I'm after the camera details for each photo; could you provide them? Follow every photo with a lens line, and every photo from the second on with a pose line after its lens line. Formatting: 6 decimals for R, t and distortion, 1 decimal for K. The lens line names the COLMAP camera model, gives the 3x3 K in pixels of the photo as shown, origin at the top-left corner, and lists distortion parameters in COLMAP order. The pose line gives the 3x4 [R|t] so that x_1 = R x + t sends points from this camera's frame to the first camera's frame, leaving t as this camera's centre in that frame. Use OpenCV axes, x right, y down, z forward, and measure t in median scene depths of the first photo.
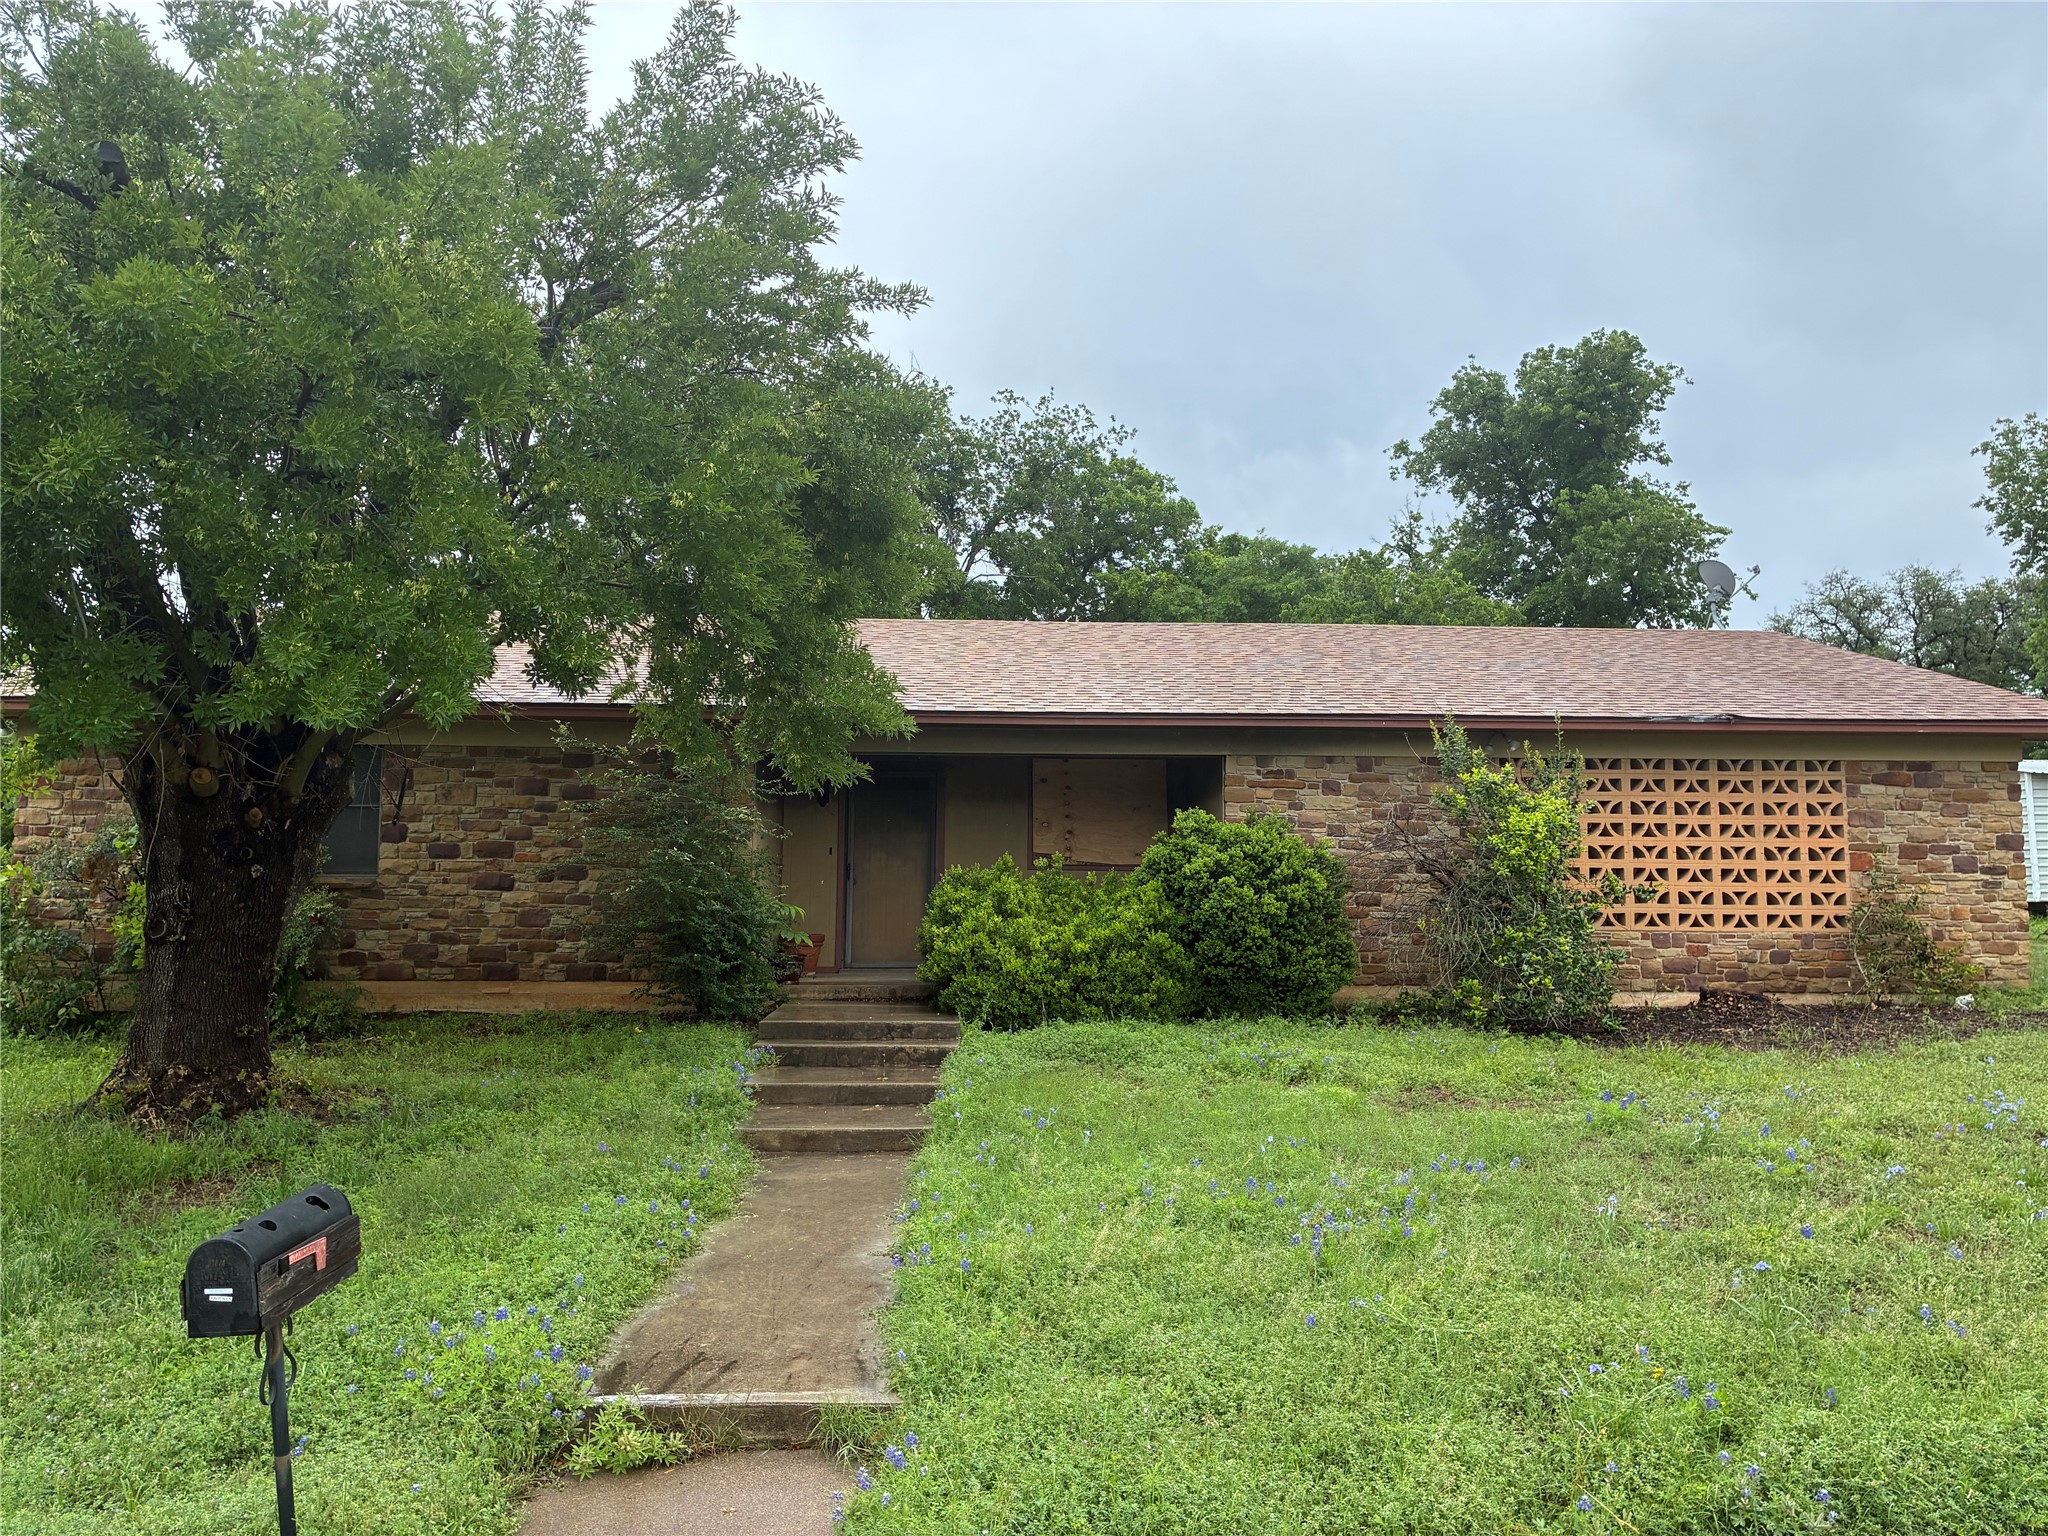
lens RADIAL K [[1548.2, 0, 1030.6], [0, 1548.2, 757.8], [0, 0, 1]] dist [0.039513, -0.033642]
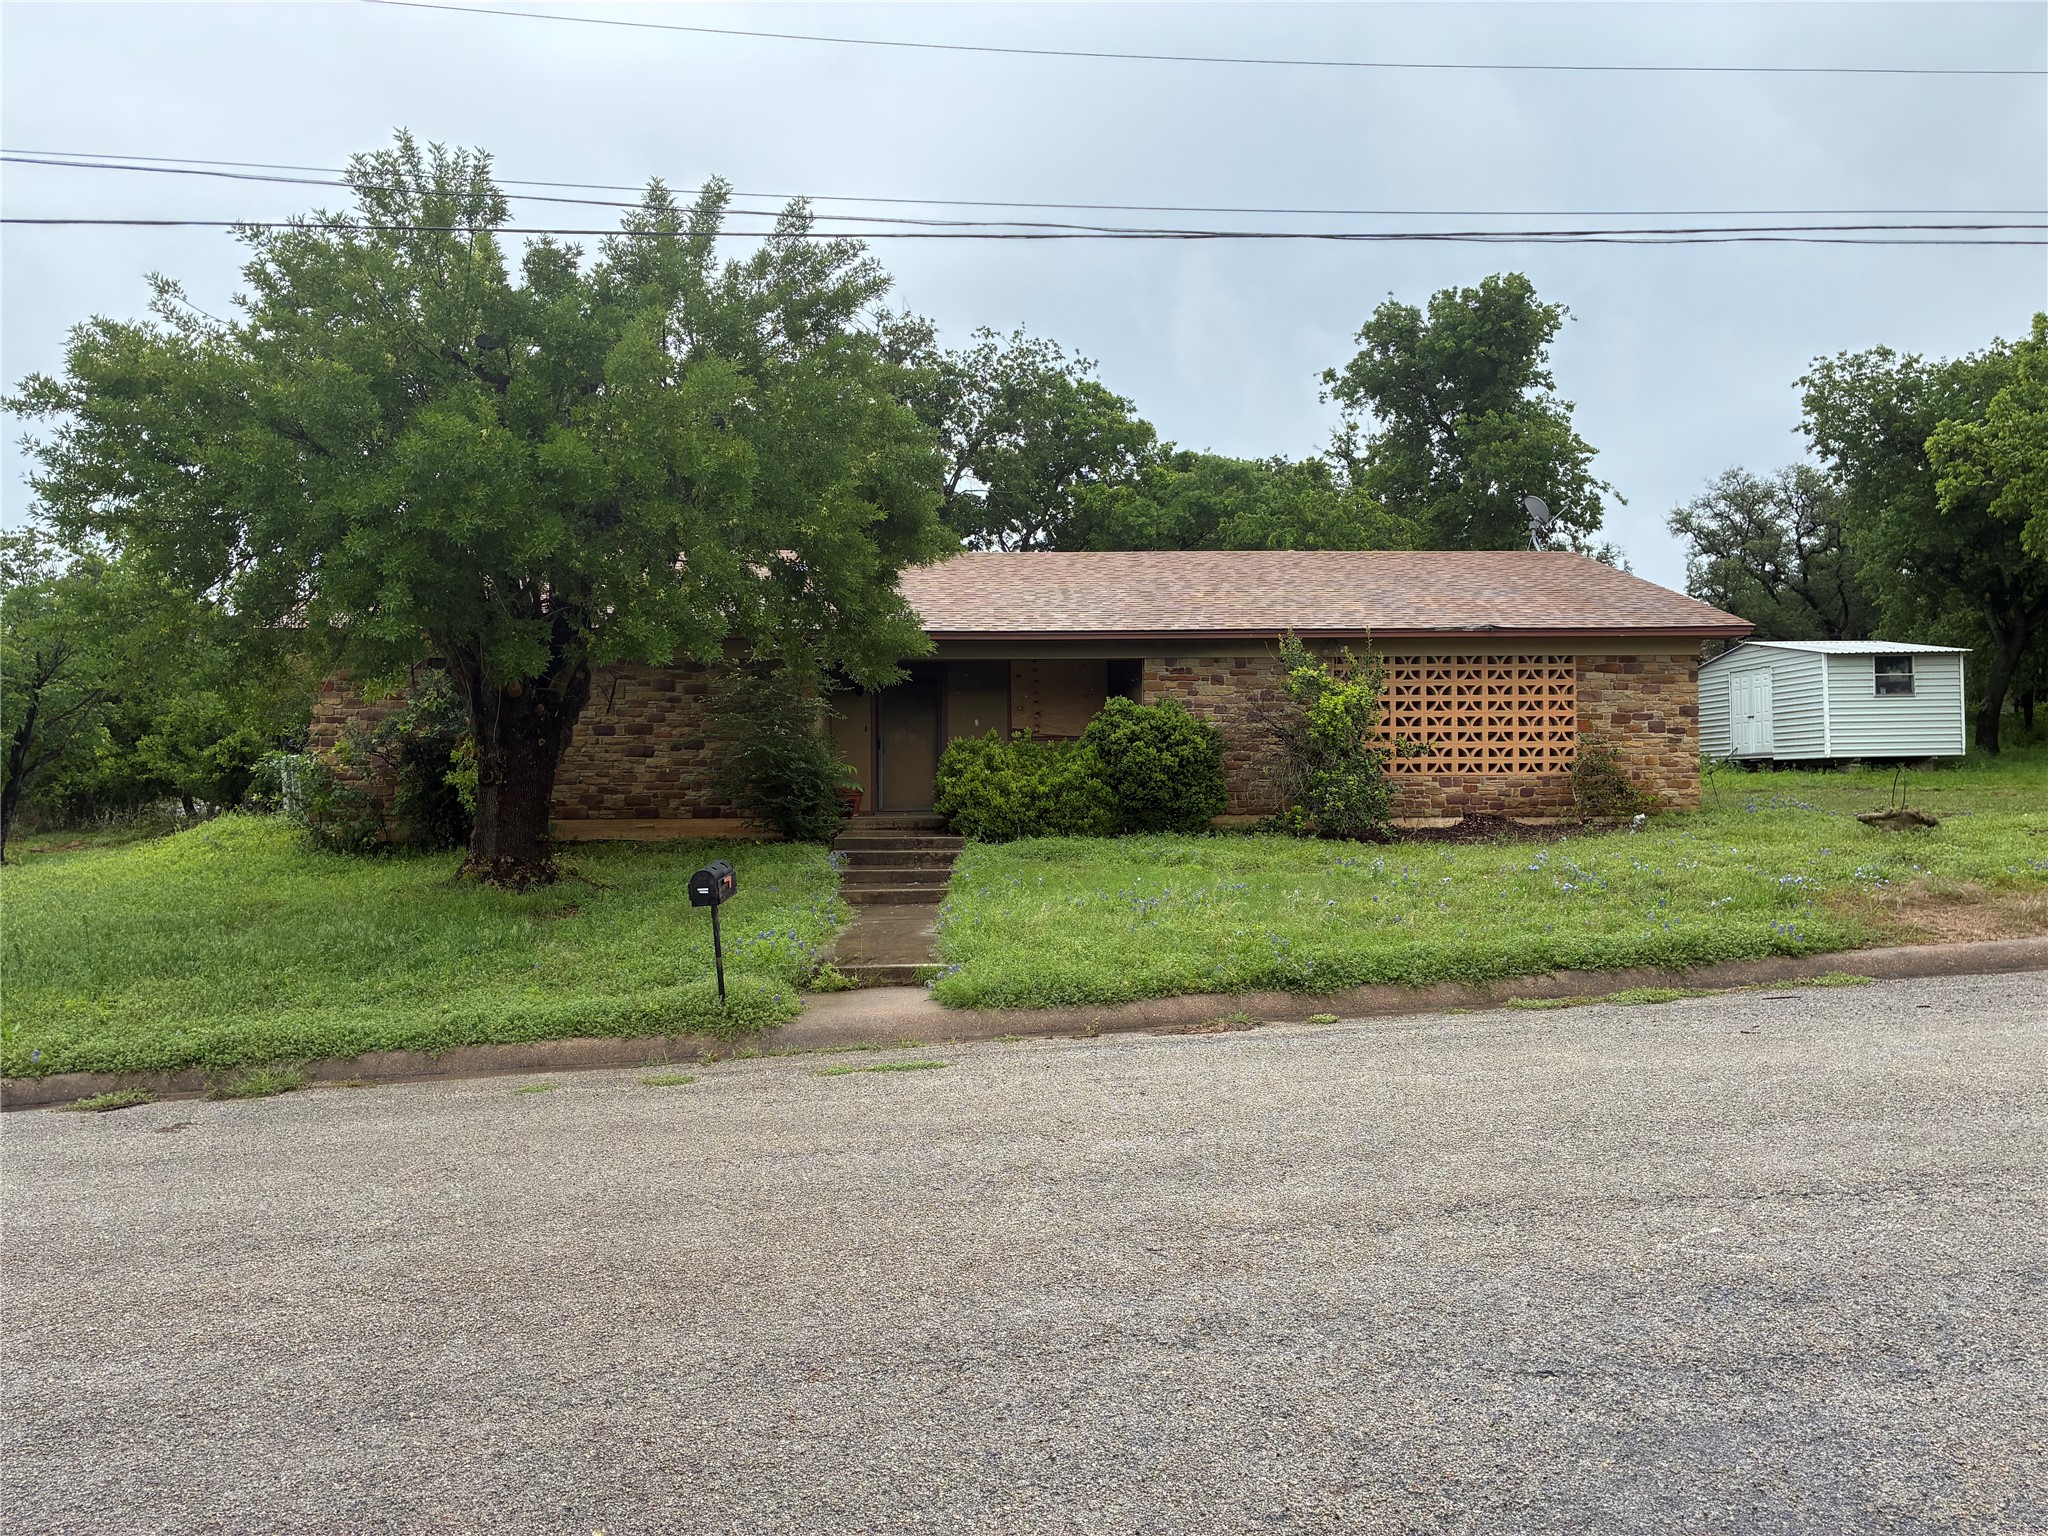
lens RADIAL K [[1548.2, 0, 1022.9], [0, 1548.2, 766.5], [0, 0, 1]] dist [0.039513, -0.033642]
pose [[0.999908, -0.012425, 0.005400, 0.004486], [0.011934, 0.996464, 0.083165, -0.021807], [-0.006414, -0.083093, 0.996521, -0.432296]]
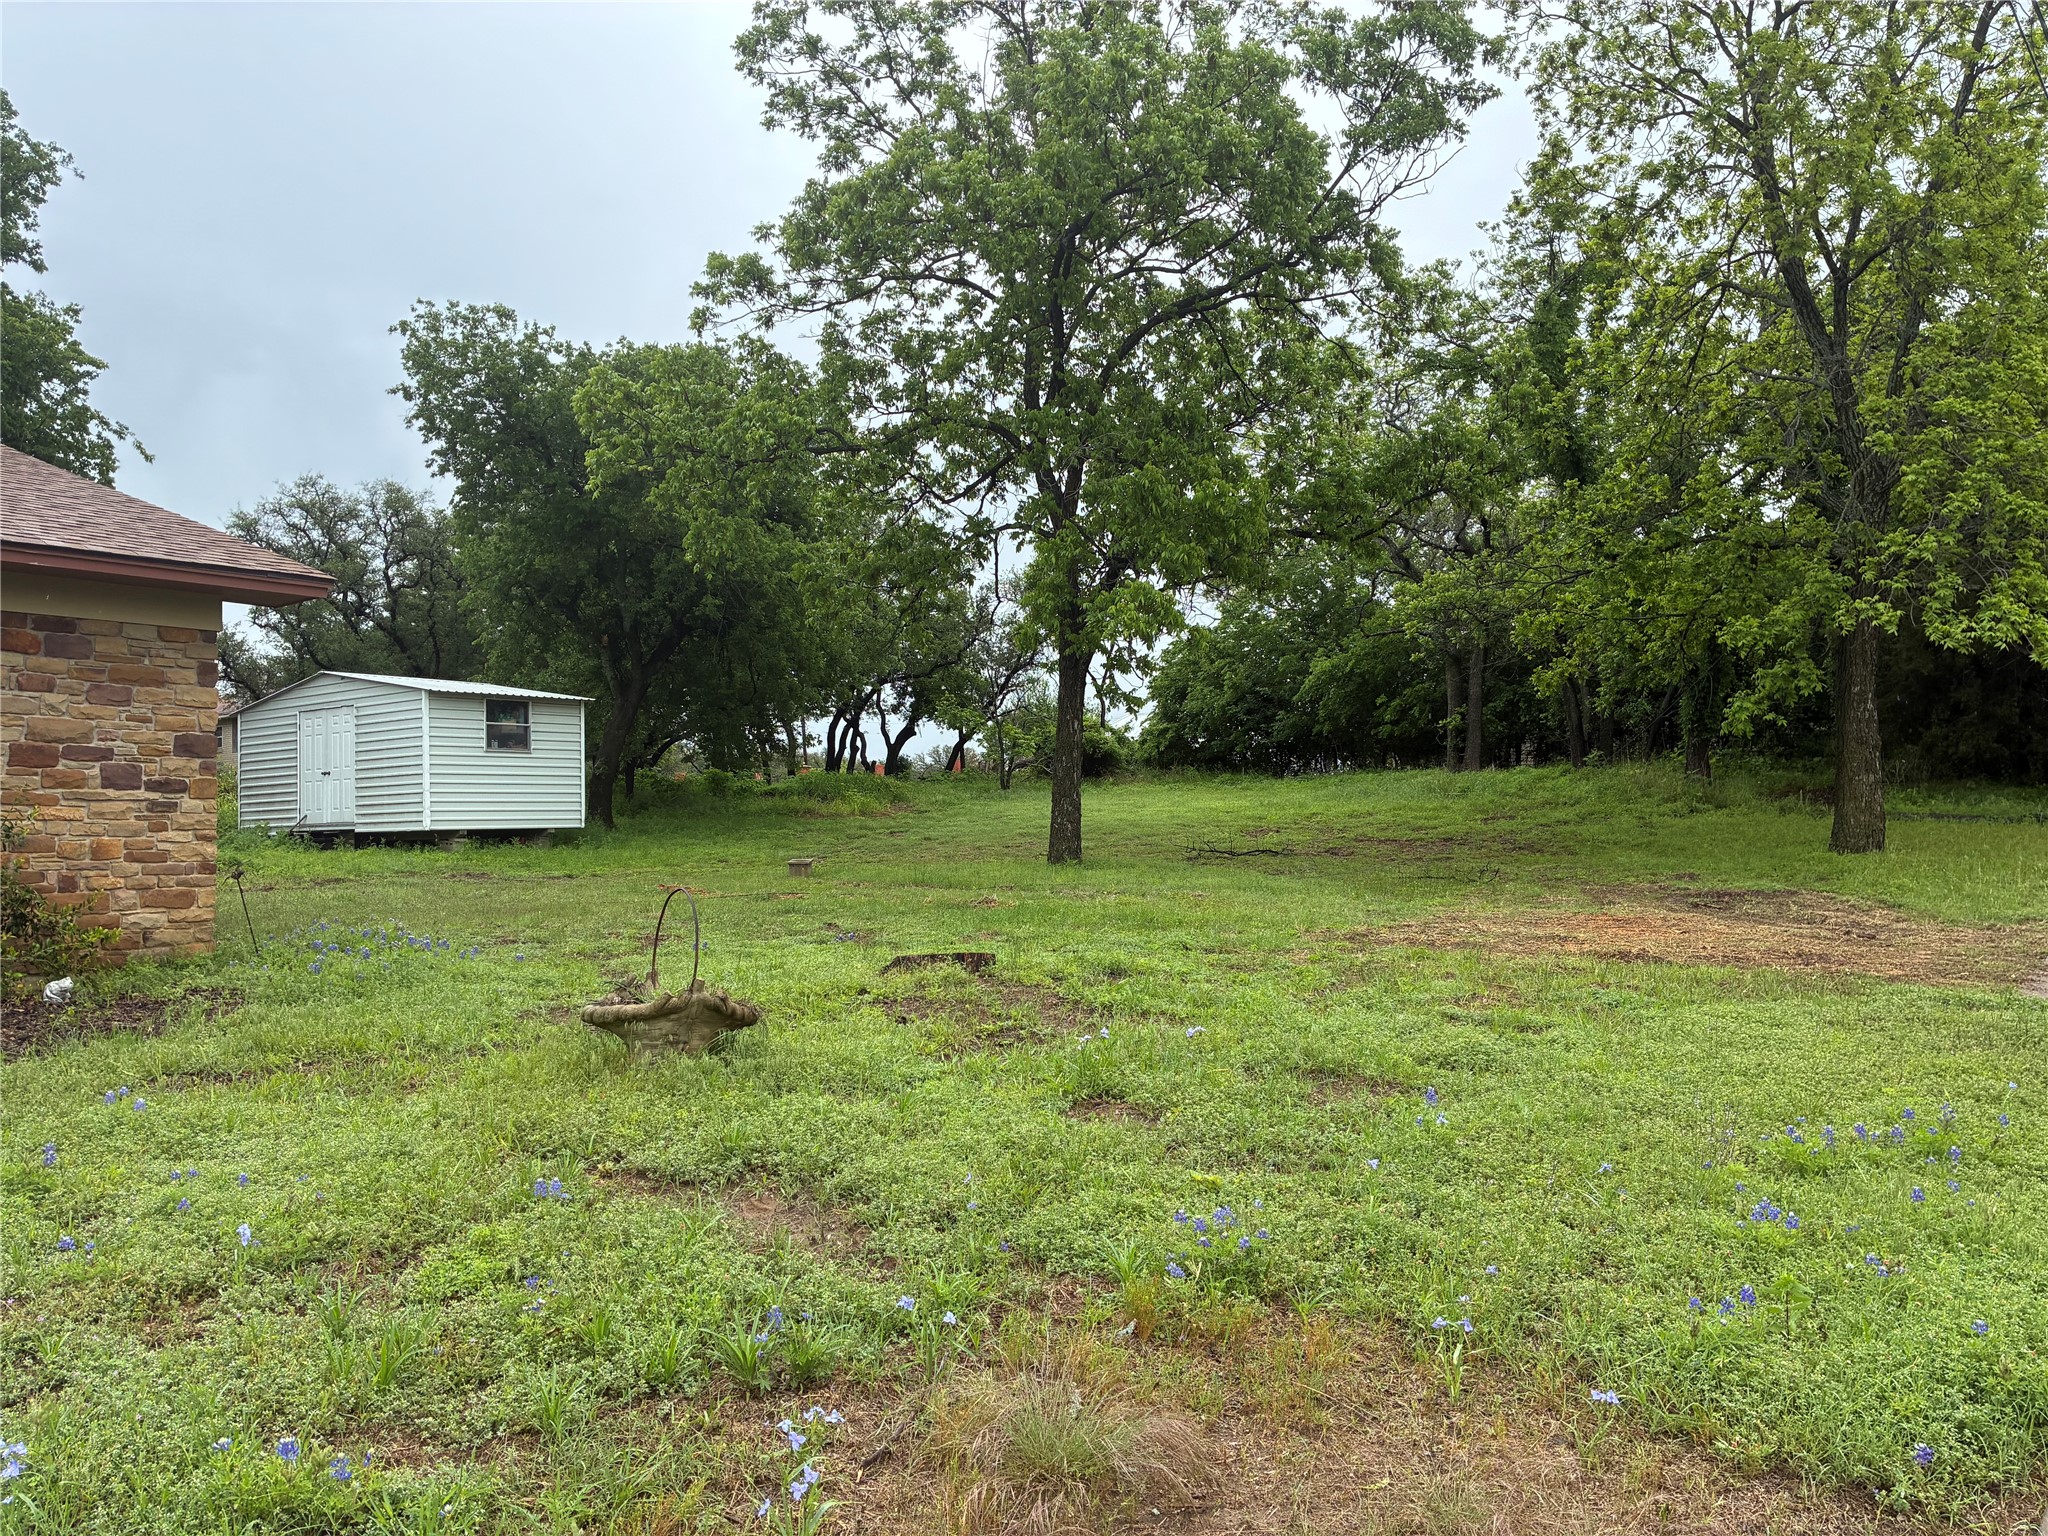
lens RADIAL K [[1548.2, 0, 1021.1], [0, 1548.2, 752.7], [0, 0, 1]] dist [0.039513, -0.033642]
pose [[0.651346, 0.027916, 0.758267, 0.342166], [-0.058146, 0.998221, 0.013197, 0.026953], [-0.756550, -0.052686, 0.651811, 0.274908]]
